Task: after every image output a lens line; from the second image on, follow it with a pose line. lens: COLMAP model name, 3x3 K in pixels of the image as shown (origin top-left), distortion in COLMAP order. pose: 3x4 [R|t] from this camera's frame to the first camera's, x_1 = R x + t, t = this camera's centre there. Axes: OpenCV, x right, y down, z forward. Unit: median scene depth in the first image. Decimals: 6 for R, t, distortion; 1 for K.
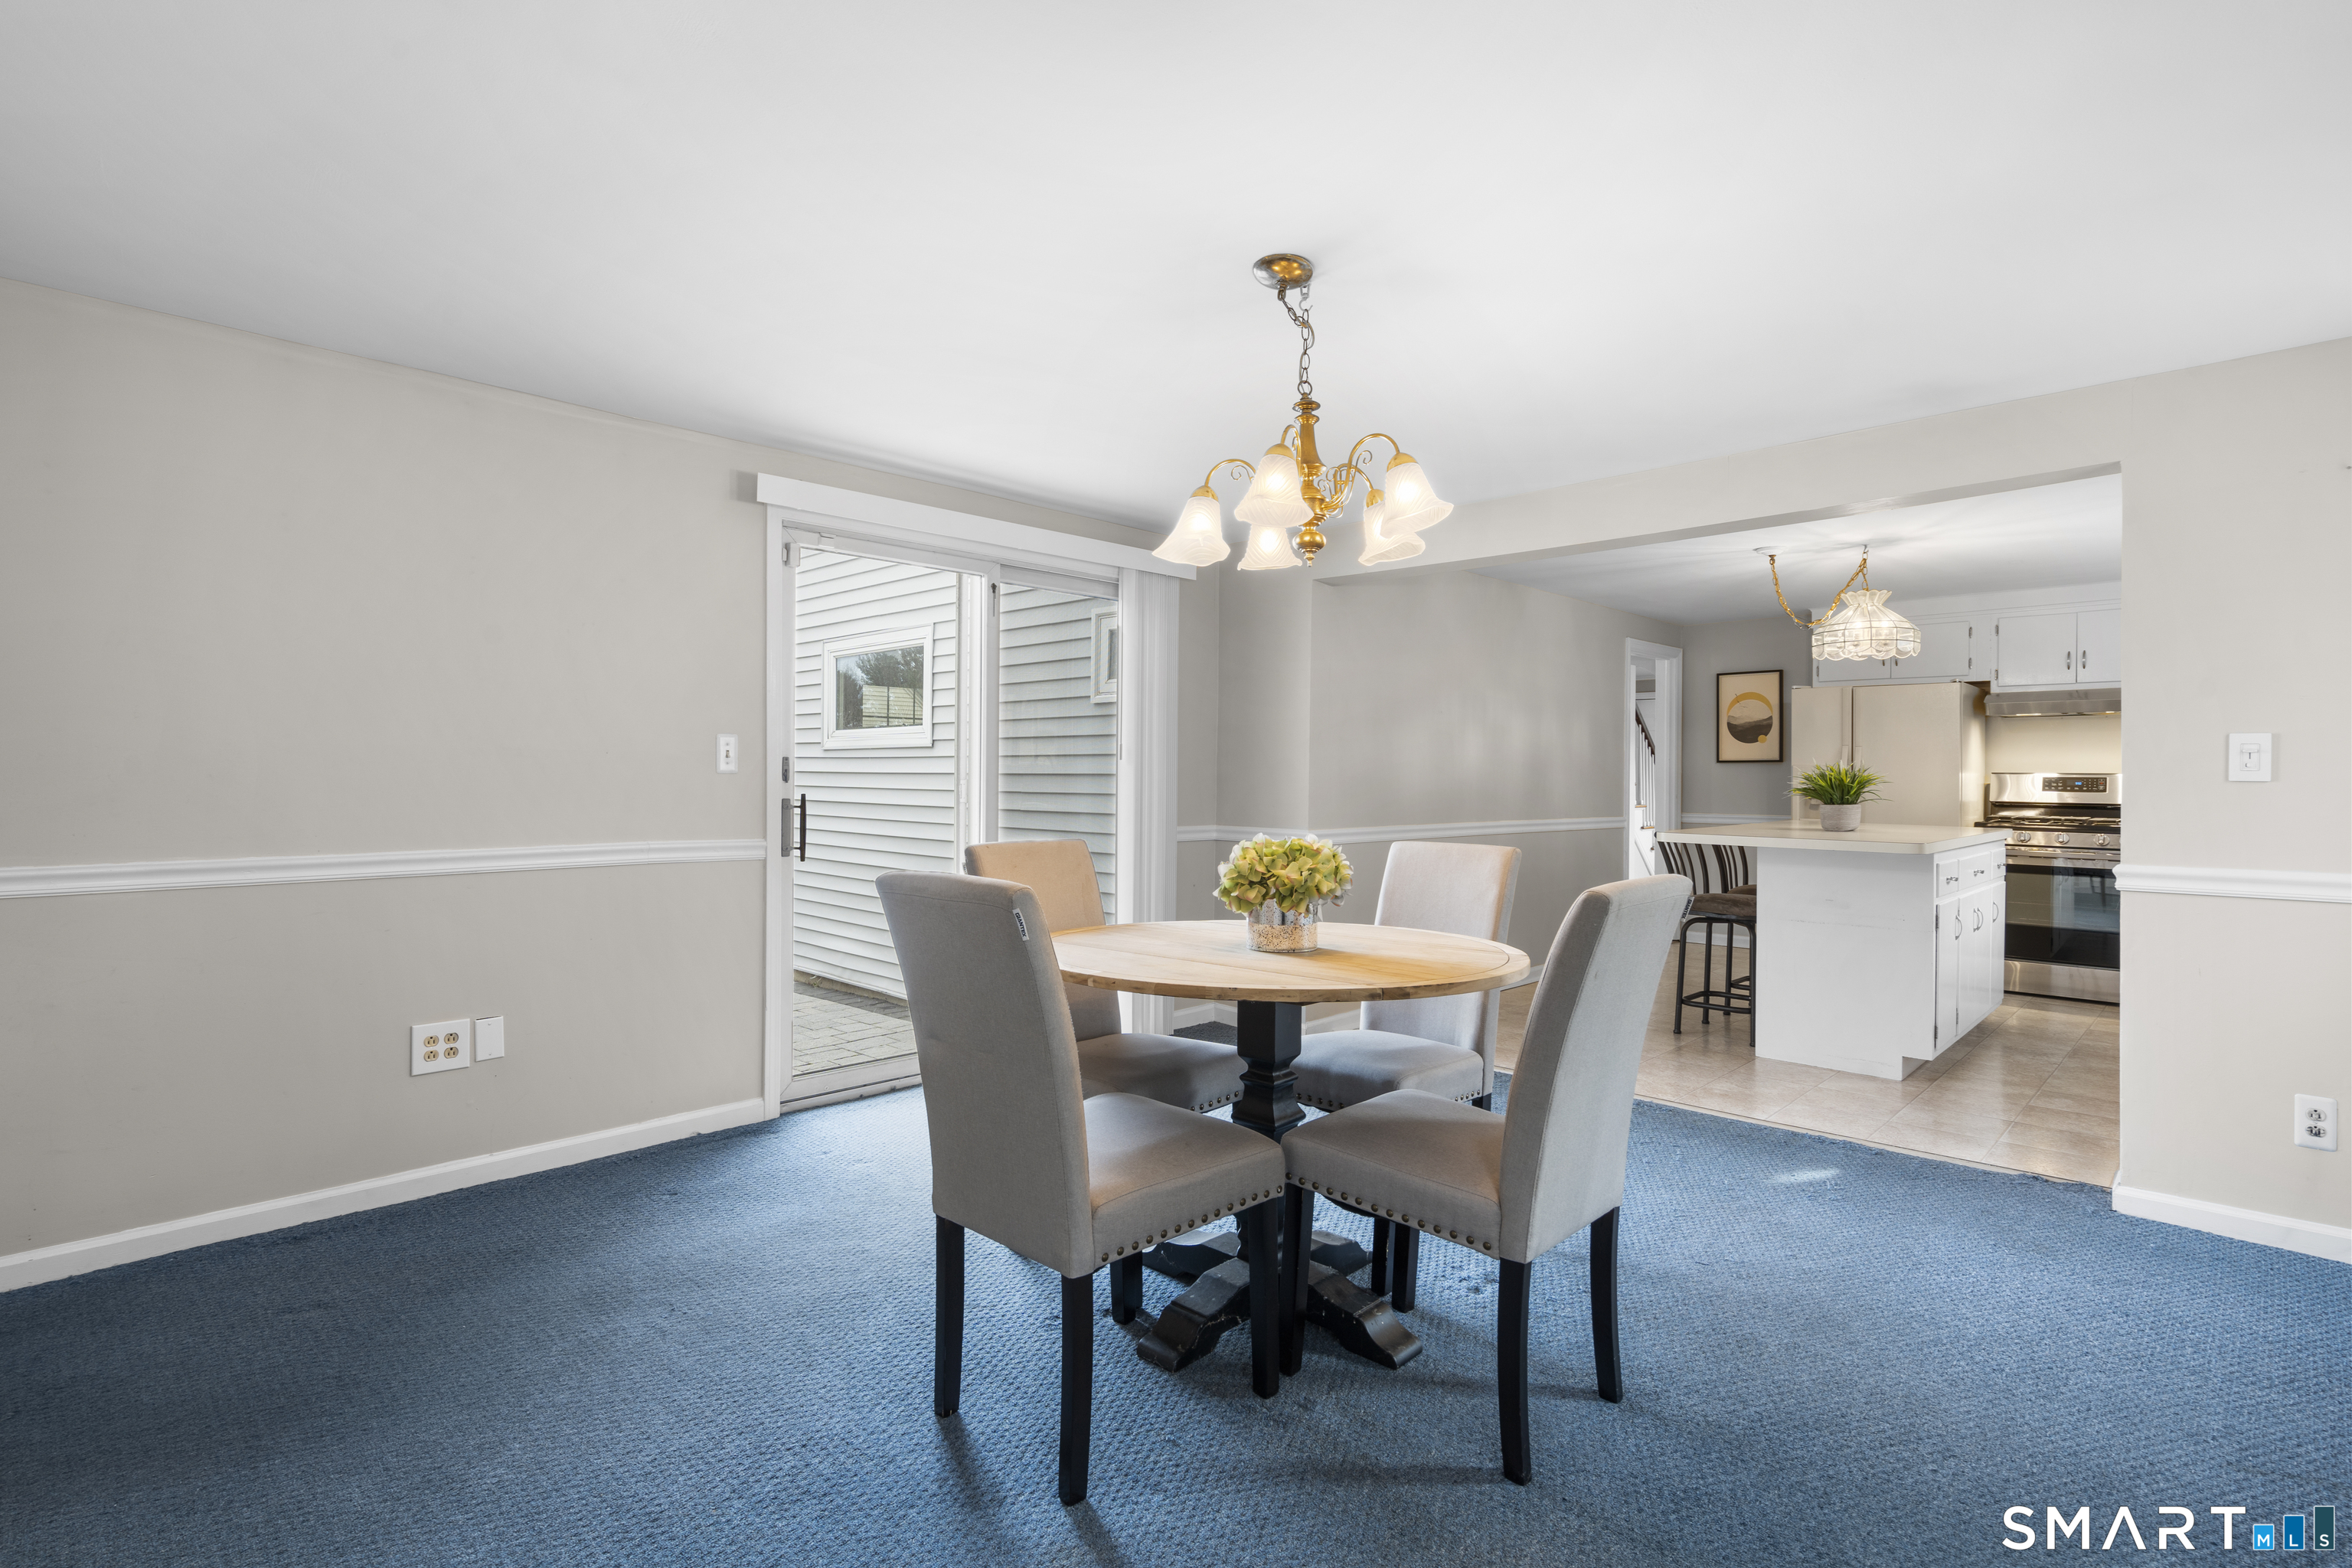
lens RADIAL K [[1126.8, 0, 1171.5], [0, 1126.8, 784.7], [0, 0, 1]] dist [0.000679, 0.000186]
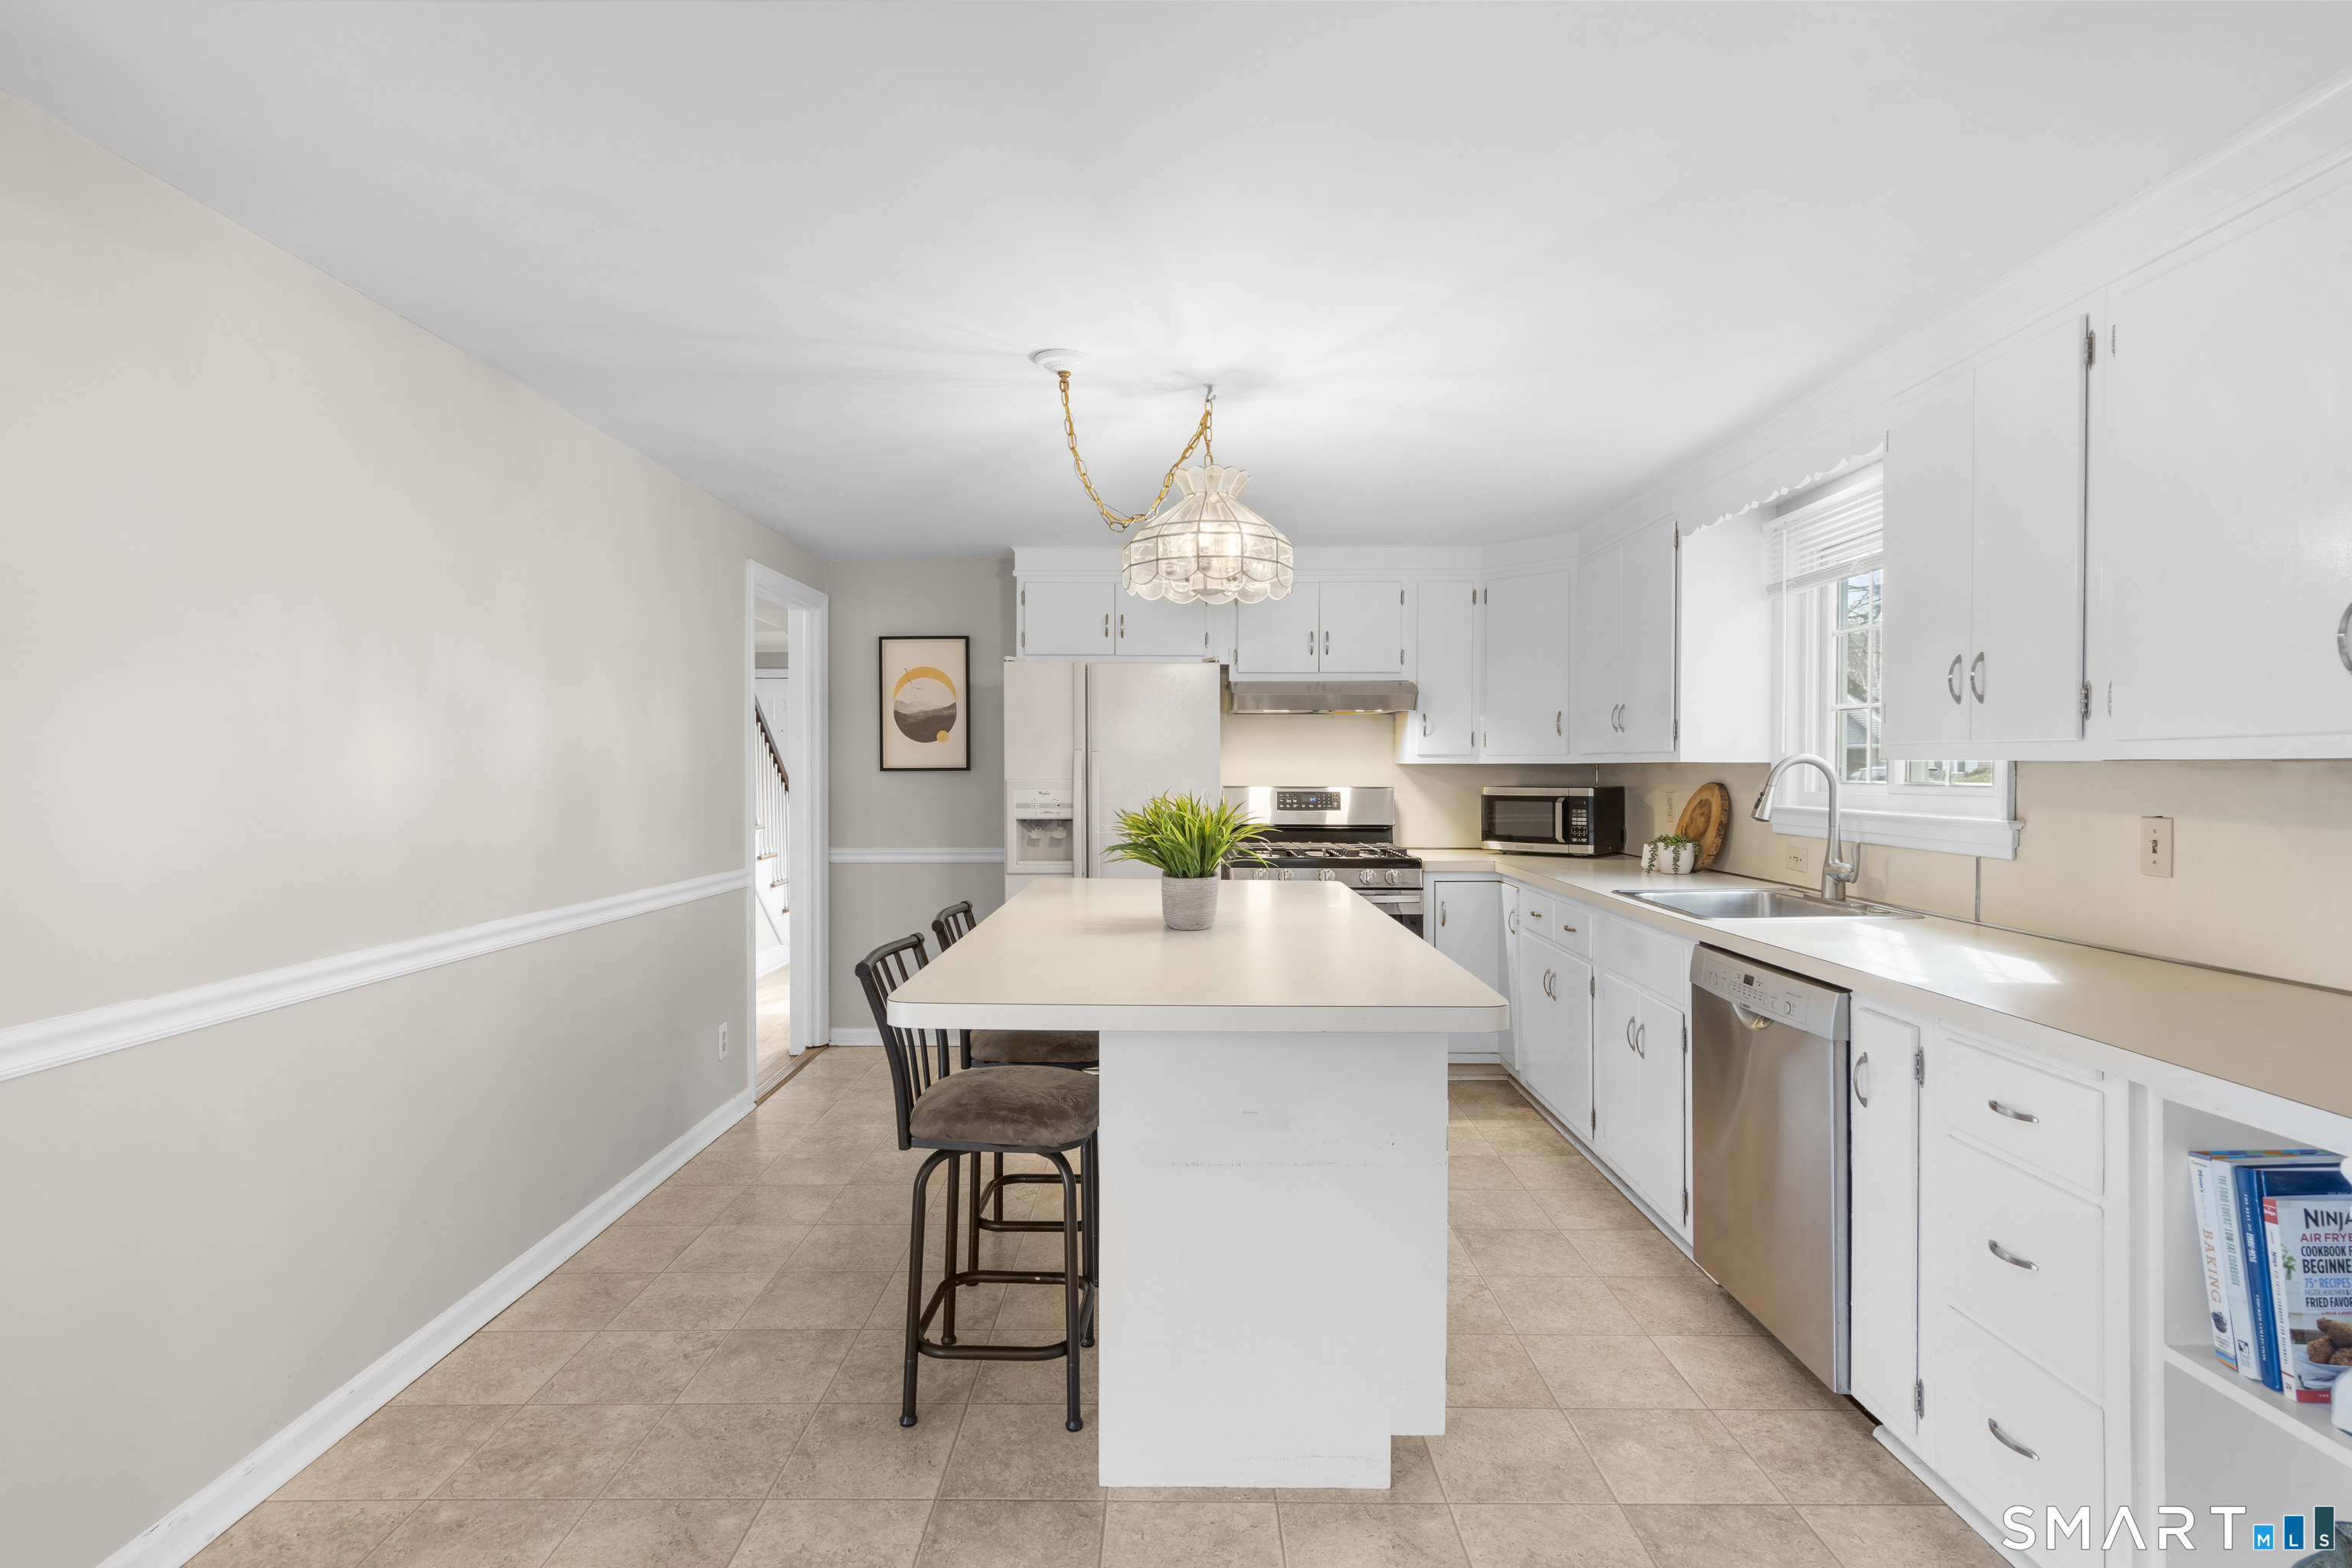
lens RADIAL K [[1126.8, 0, 1171.3], [0, 1126.8, 780.9], [0, 0, 1]] dist [0.000679, 0.000186]
pose [[0.718246, -0.014747, 0.695633, 0.155363], [0.009947, 0.999891, 0.010927, -0.020766], [-0.695718, -0.000928, 0.718314, 0.430712]]
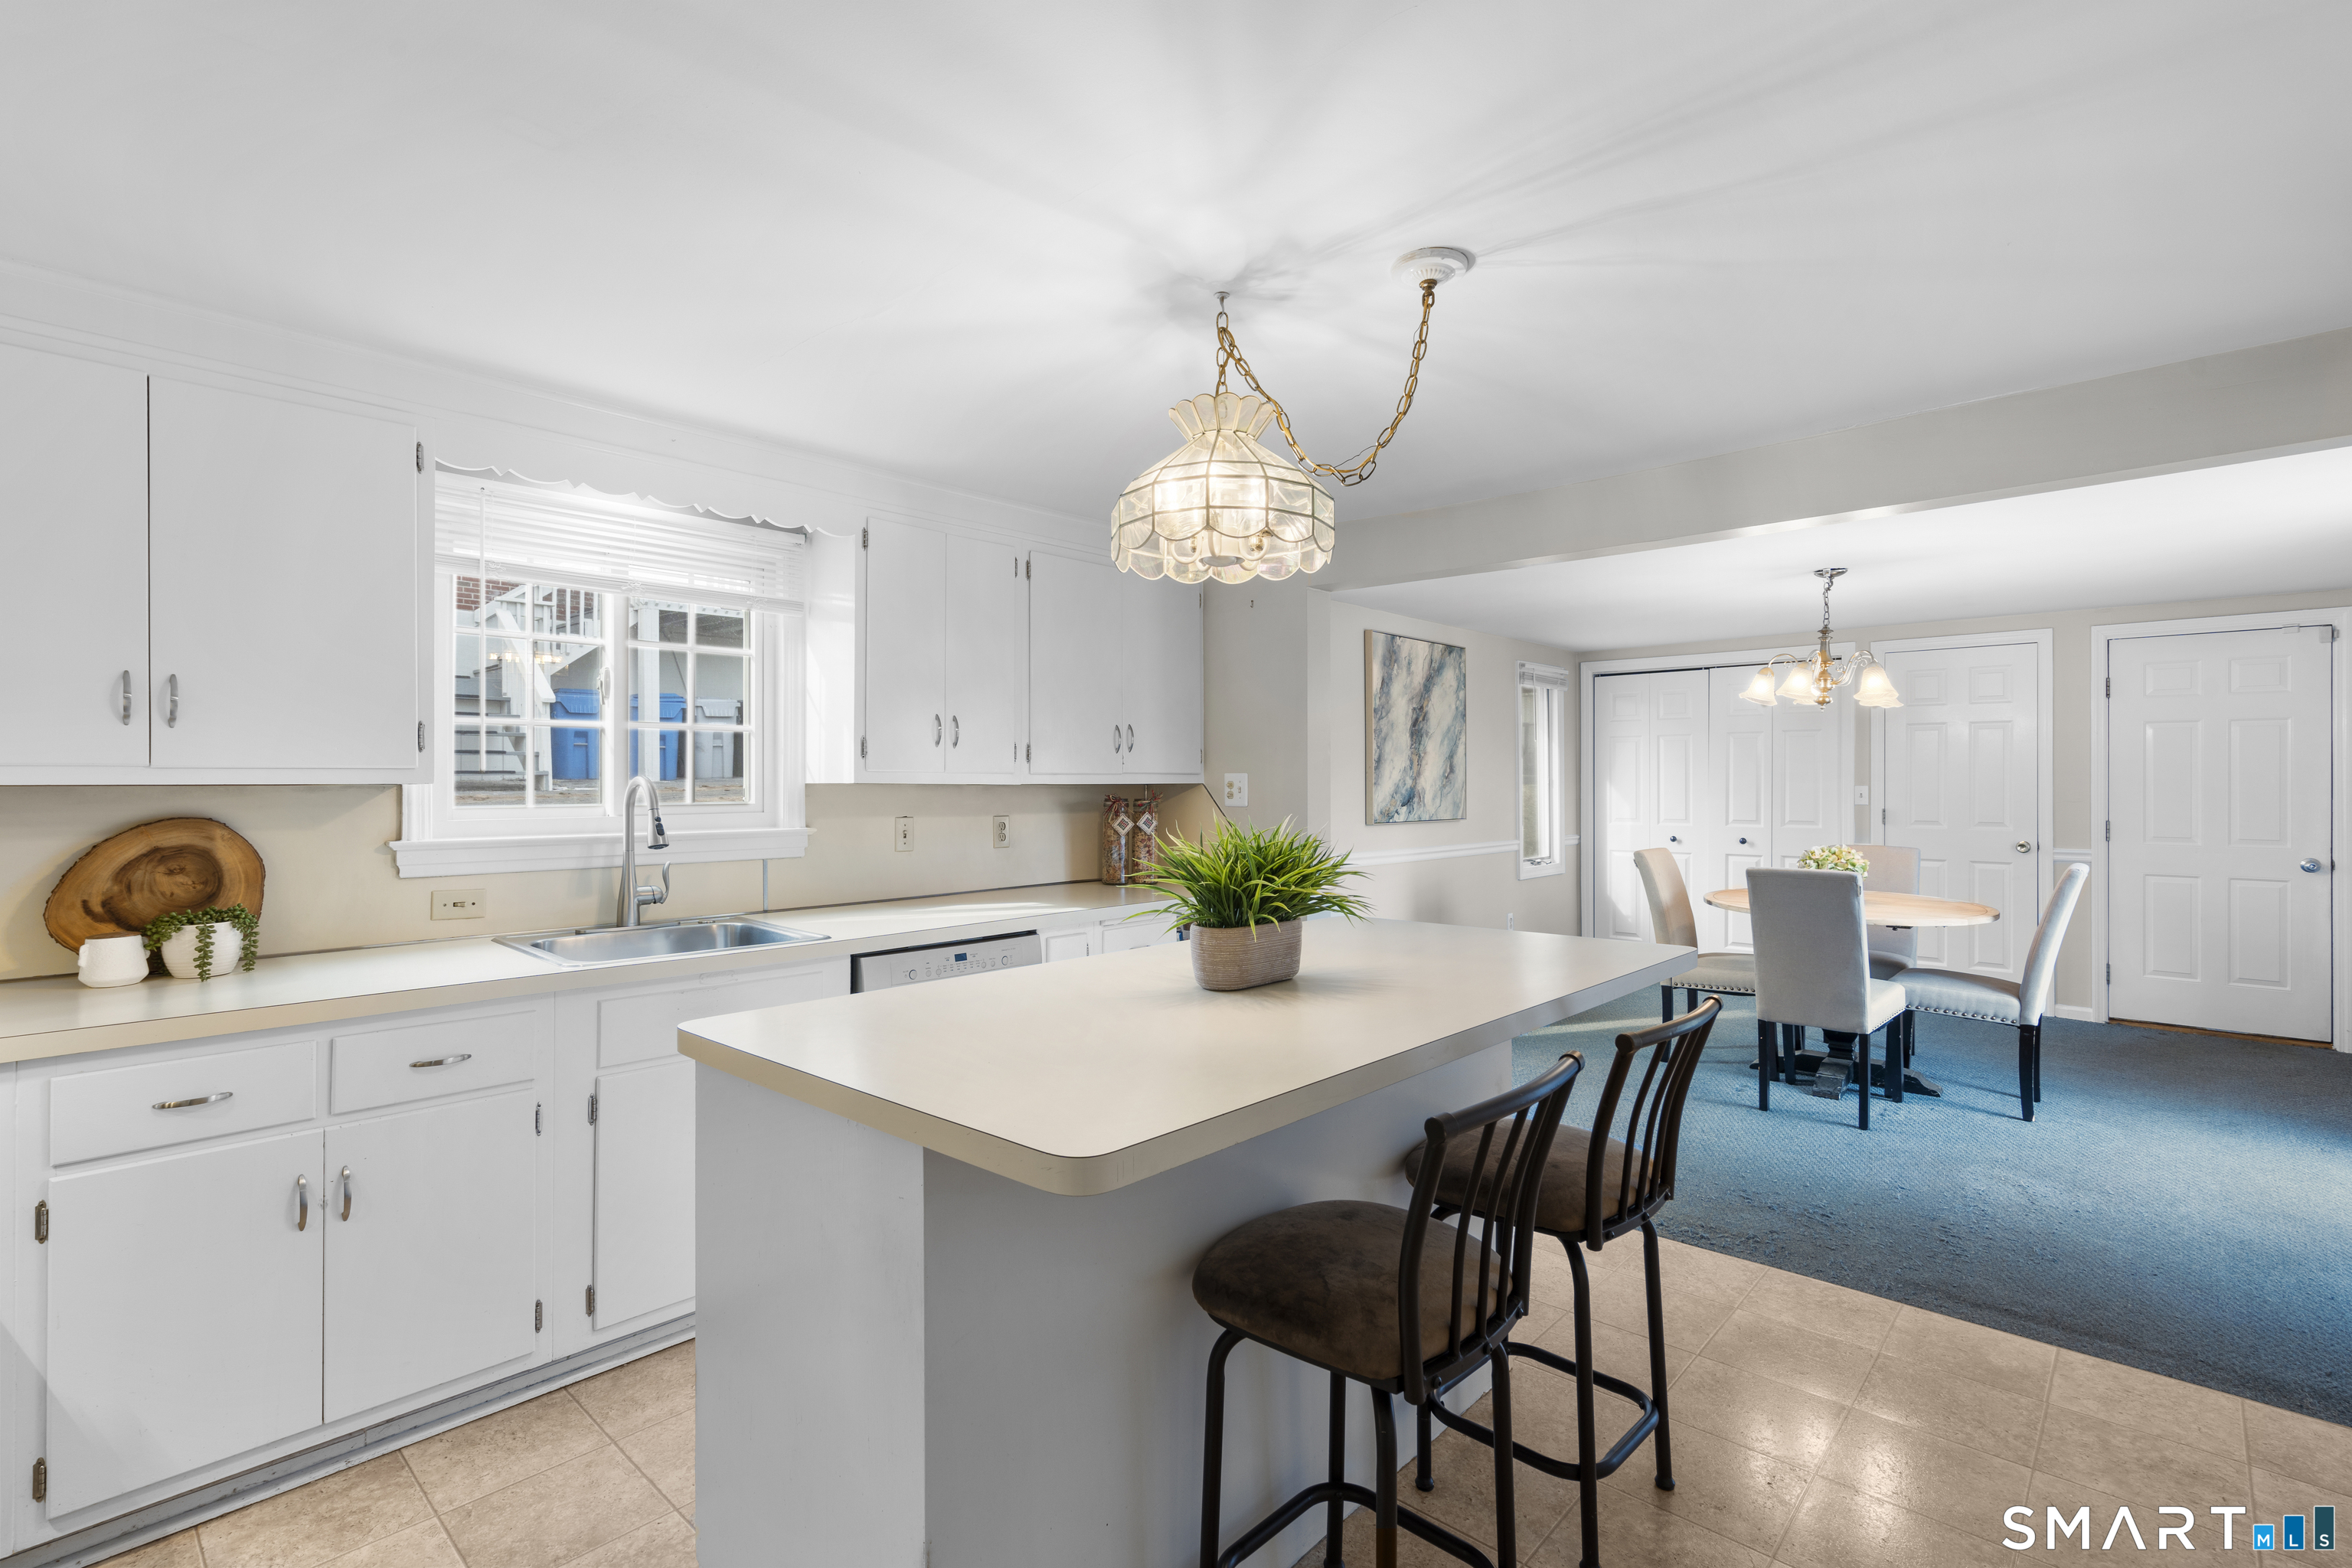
lens RADIAL K [[1087.1, 0, 1173.6], [0, 1087.1, 781.7], [0, 0, 1]] dist [-0.000354, 0.000299]
pose [[-0.999905, -0.000843, -0.013770, 0.442917], [-0.001037, 0.999901, 0.014038, -0.027809], [0.013756, 0.014051, -0.999807, 0.969716]]
